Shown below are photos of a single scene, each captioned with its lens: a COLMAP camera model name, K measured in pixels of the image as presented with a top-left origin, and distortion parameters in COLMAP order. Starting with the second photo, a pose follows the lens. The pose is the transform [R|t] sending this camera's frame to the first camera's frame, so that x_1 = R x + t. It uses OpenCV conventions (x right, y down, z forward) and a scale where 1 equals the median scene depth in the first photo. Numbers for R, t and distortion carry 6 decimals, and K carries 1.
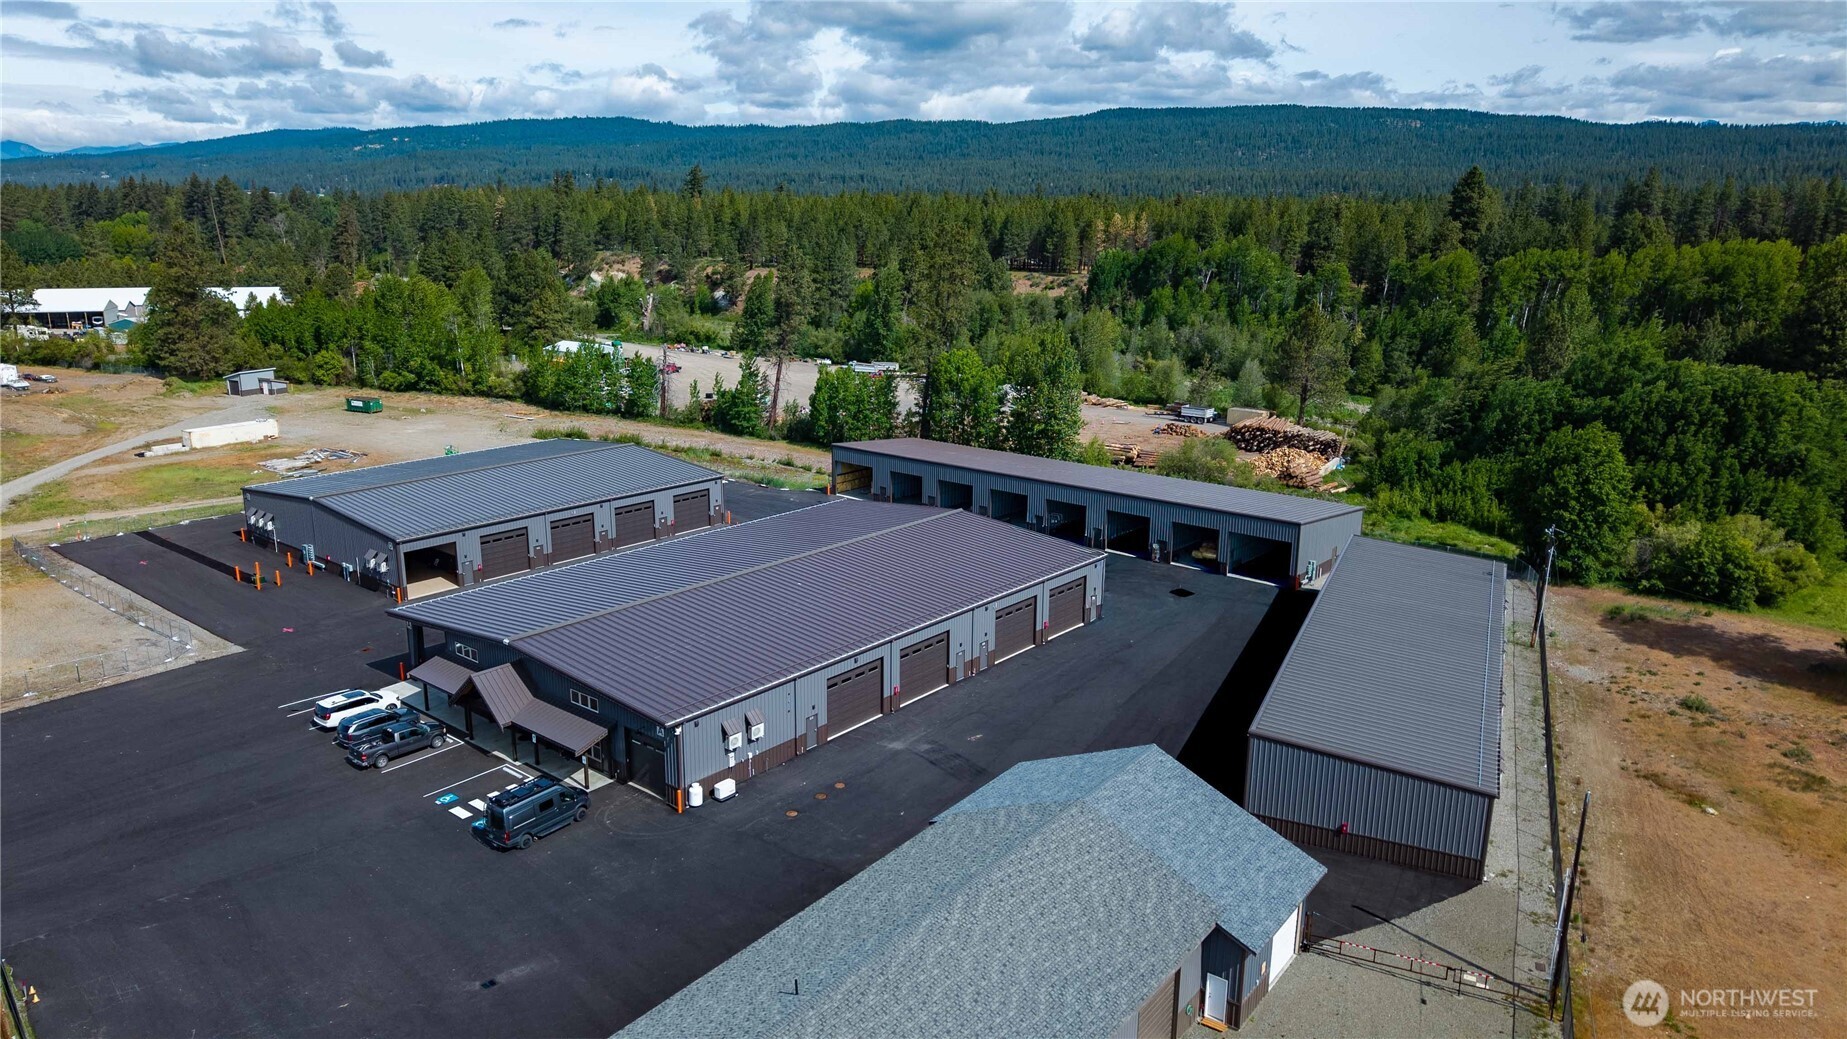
lens RADIAL K [[1228.2, 0, 926.8], [0, 1228.2, 522.3], [0, 0, 1]] dist [0.012969, -0.011419]
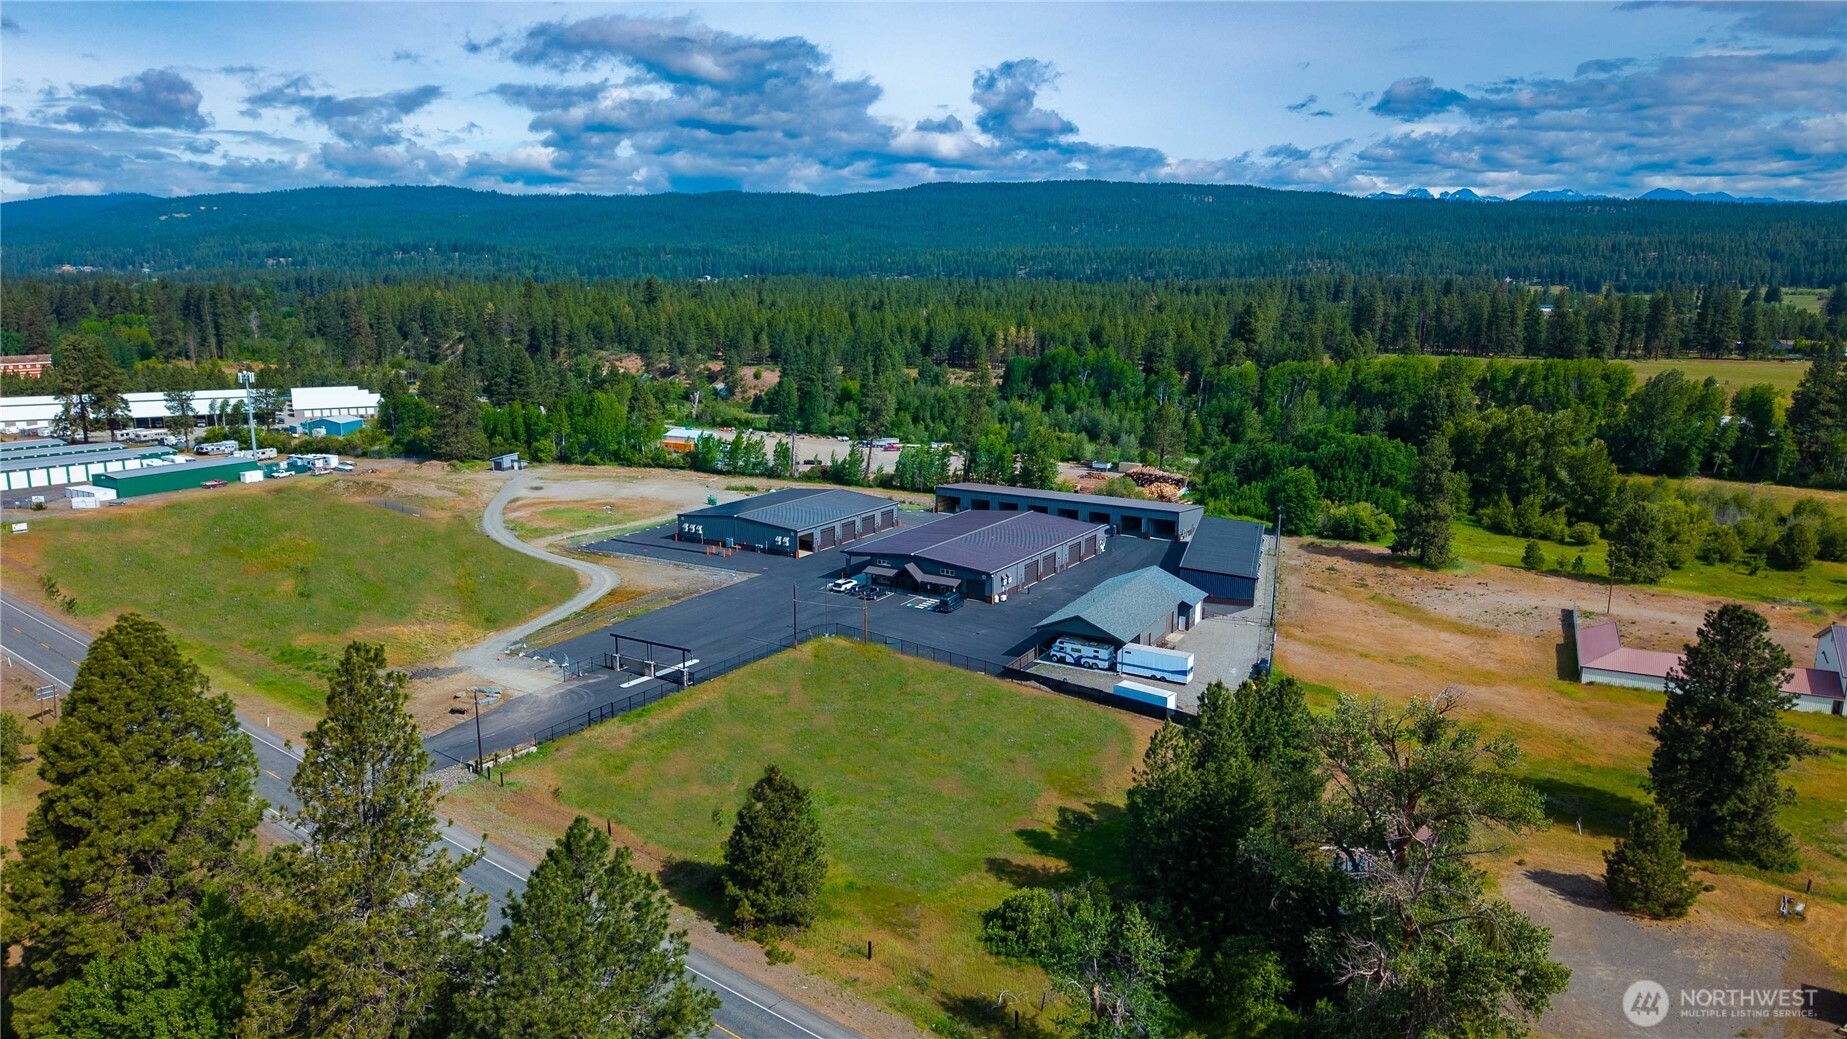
lens RADIAL K [[1228.2, 0, 917.6], [0, 1228.2, 521.3], [0, 0, 1]] dist [0.012969, -0.011419]
pose [[0.990445, -0.032302, 0.134073, -0.267589], [0.038877, 0.998152, -0.046713, 0.058742], [-0.132316, 0.051479, 0.989870, -0.659900]]
